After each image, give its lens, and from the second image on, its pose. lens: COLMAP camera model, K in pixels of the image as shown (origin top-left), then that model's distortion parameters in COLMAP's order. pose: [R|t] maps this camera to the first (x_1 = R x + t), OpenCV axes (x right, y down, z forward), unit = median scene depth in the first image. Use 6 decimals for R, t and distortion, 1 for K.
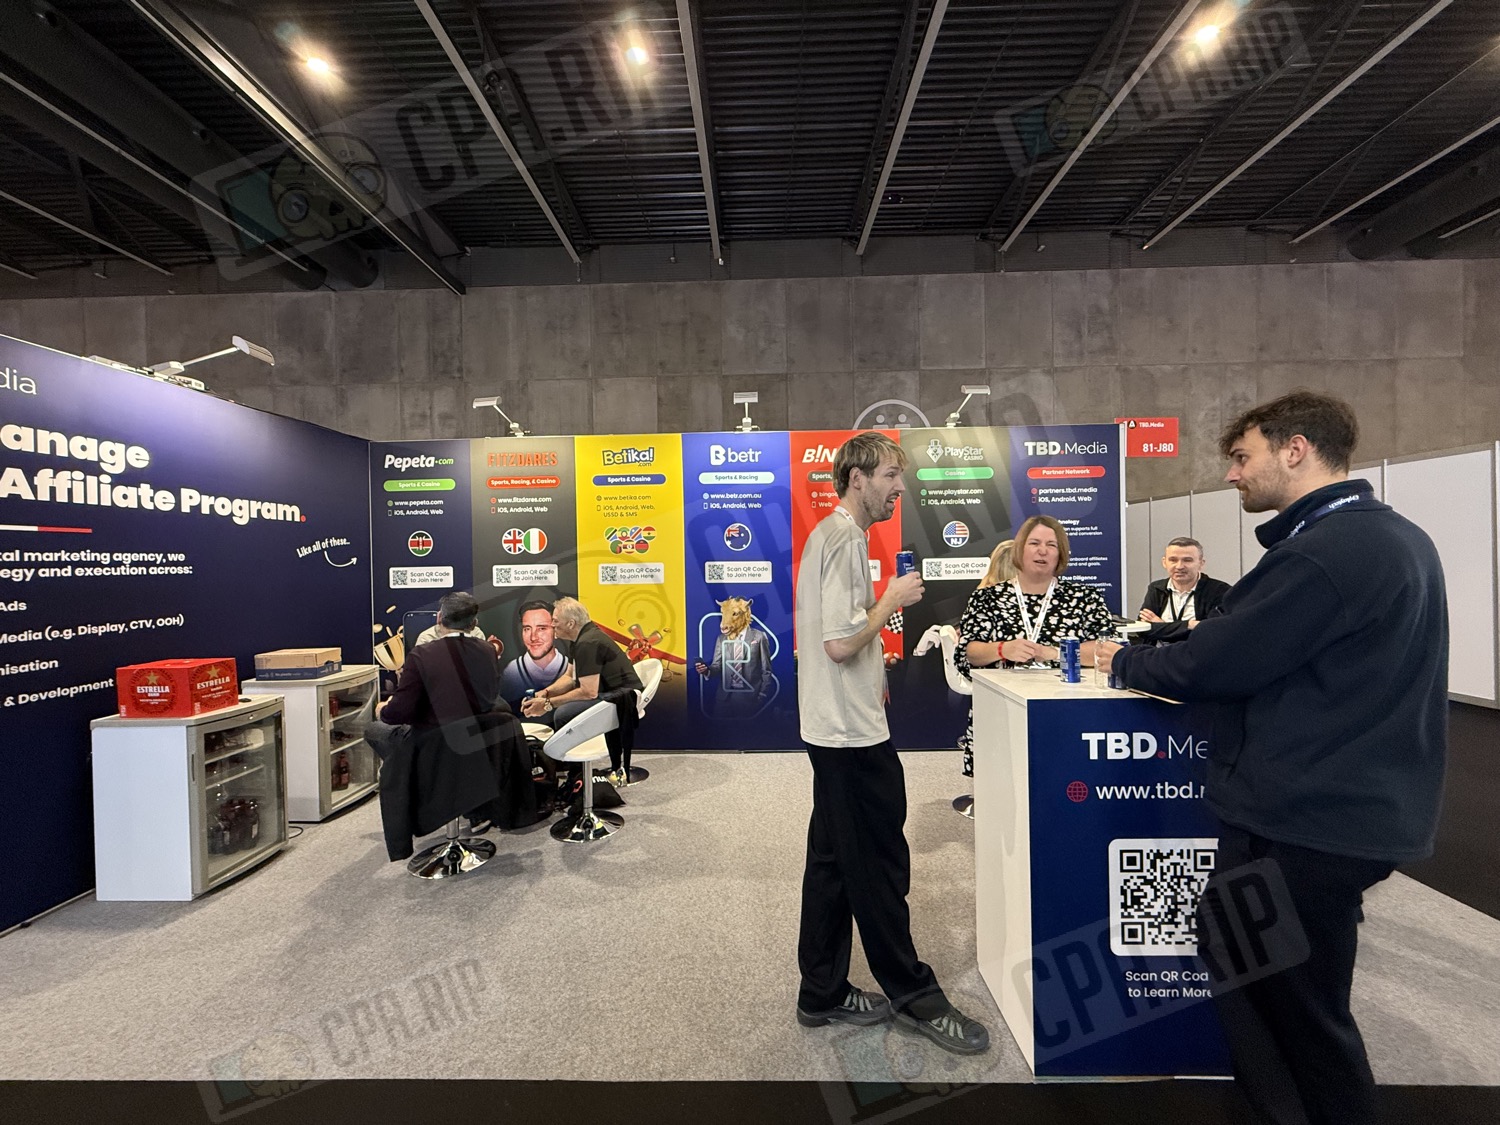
lens RADIAL K [[599.9, 0, 741.5], [0, 599.9, 570.2], [0, 0, 1]] dist [-0.000246, 0.000090]
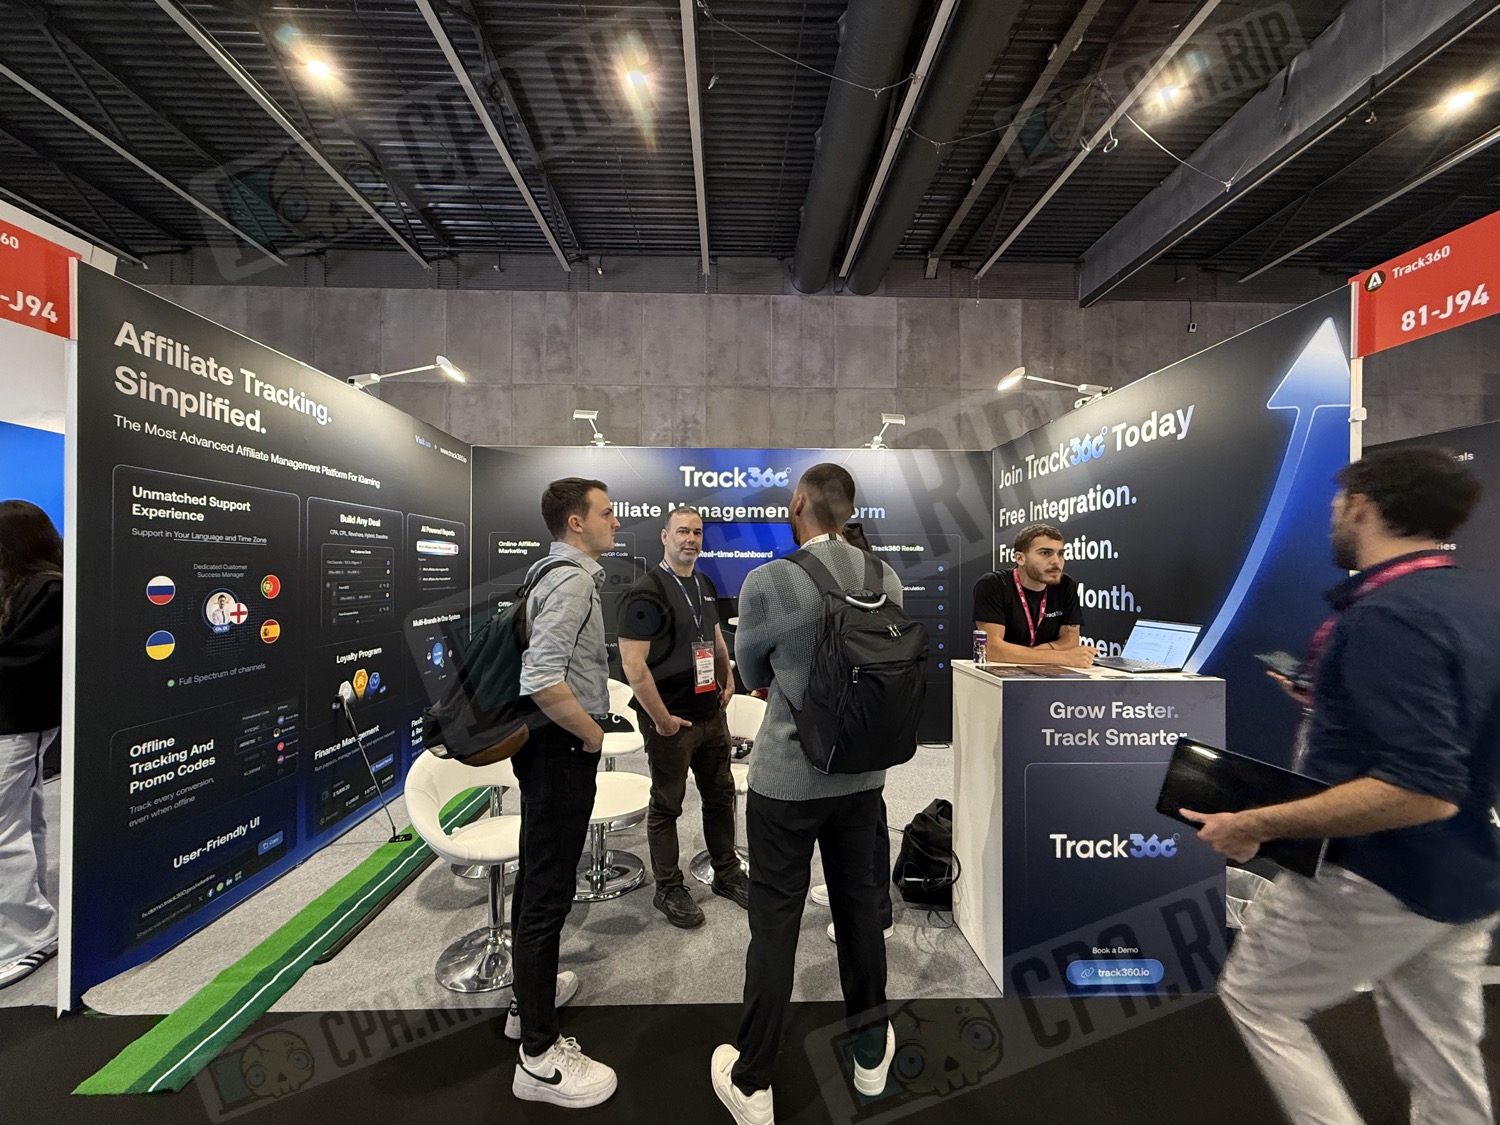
lens RADIAL K [[599.9, 0, 747.7], [0, 599.9, 555.5], [0, 0, 1]] dist [-0.000246, 0.000090]
pose [[0.998504, 0.022380, 0.049891, 0.863037], [-0.020286, 0.998908, -0.042083, -0.012910], [-0.050778, 0.041008, 0.997868, -0.022426]]
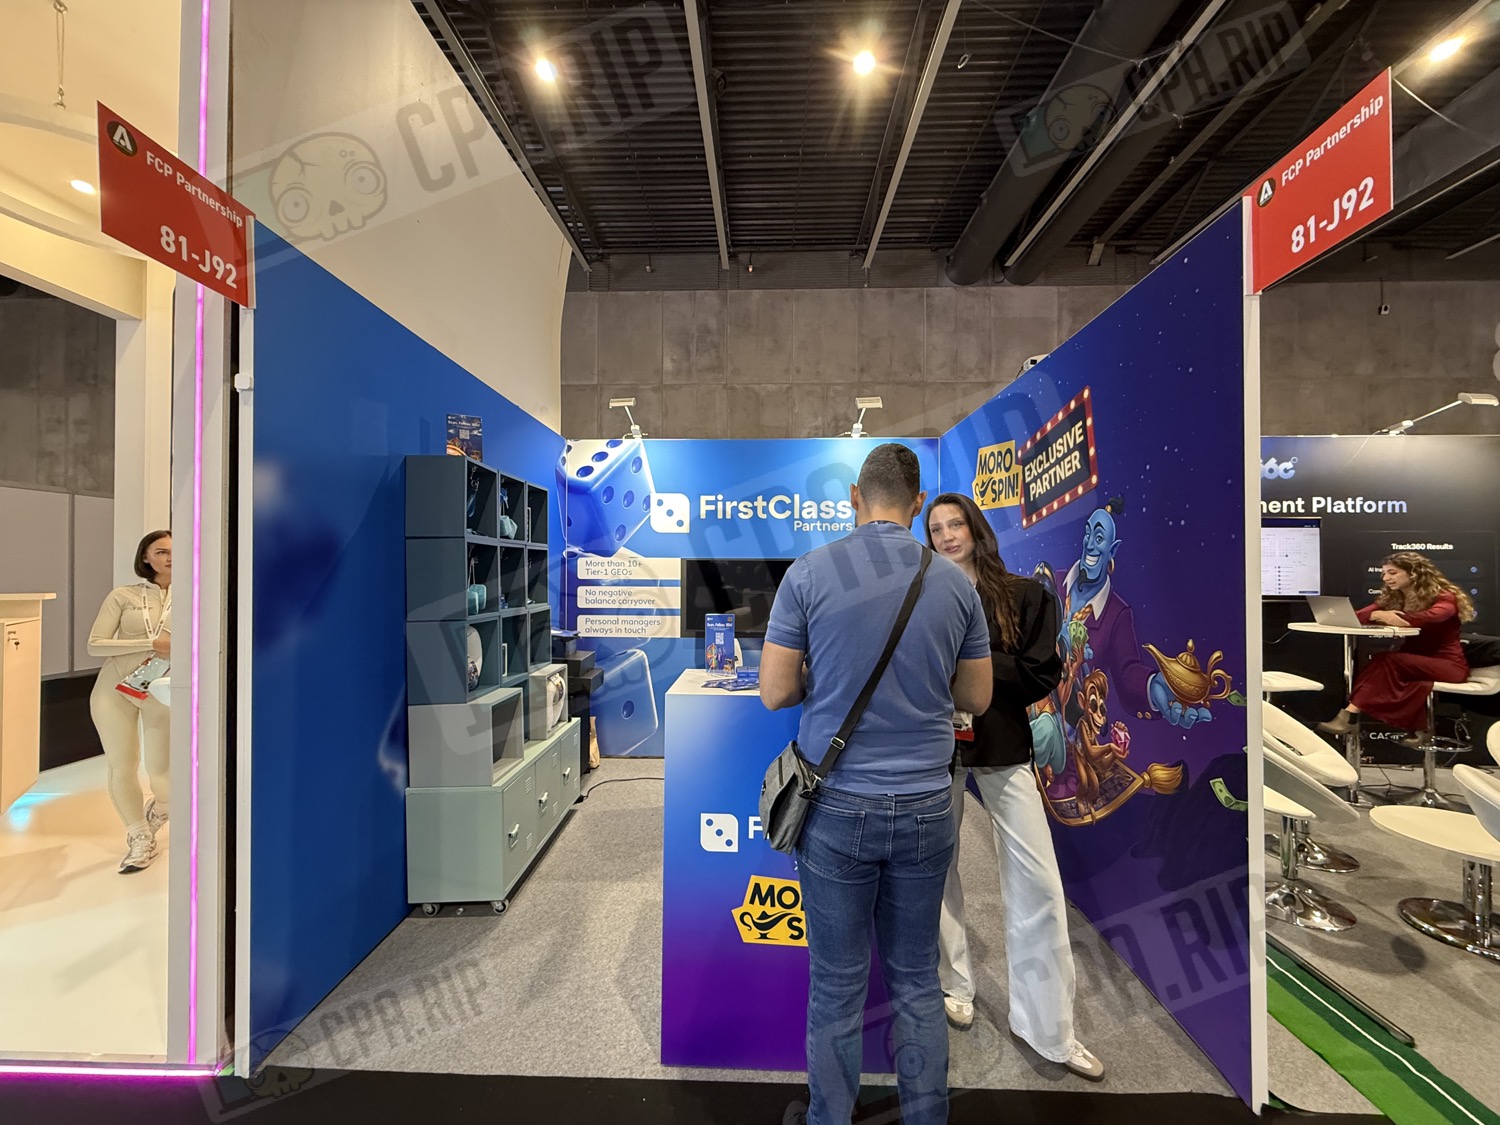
lens RADIAL K [[599.9, 0, 756.8], [0, 599.9, 561.9], [0, 0, 1]] dist [-0.000246, 0.000090]
pose [[0.999725, 0.020488, -0.011376, 0.687965], [-0.020752, 0.999507, -0.023578, -0.016790], [0.010888, 0.023807, 0.999657, -0.008046]]
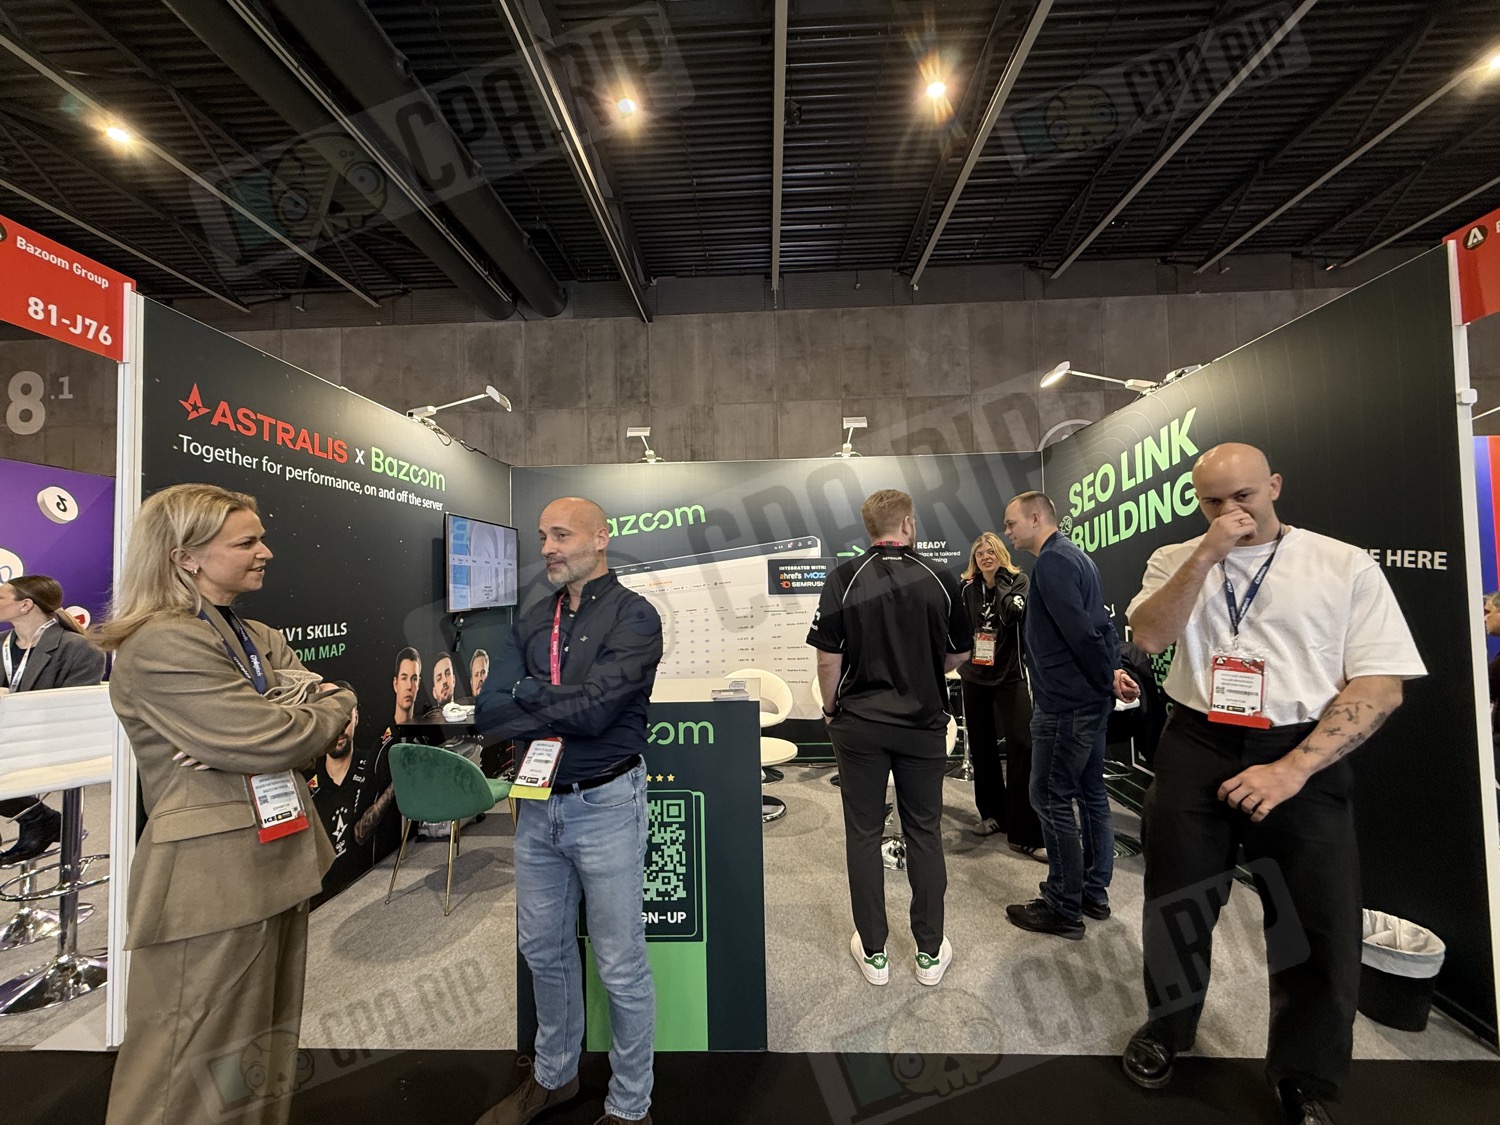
lens RADIAL K [[599.9, 0, 746.5], [0, 599.9, 564.7], [0, 0, 1]] dist [-0.000246, 0.000090]
pose [[0.999872, -0.006599, -0.014580, -0.289032], [0.005824, 0.998600, -0.052572, 0.008169], [0.014906, 0.052481, 0.998511, 0.001973]]
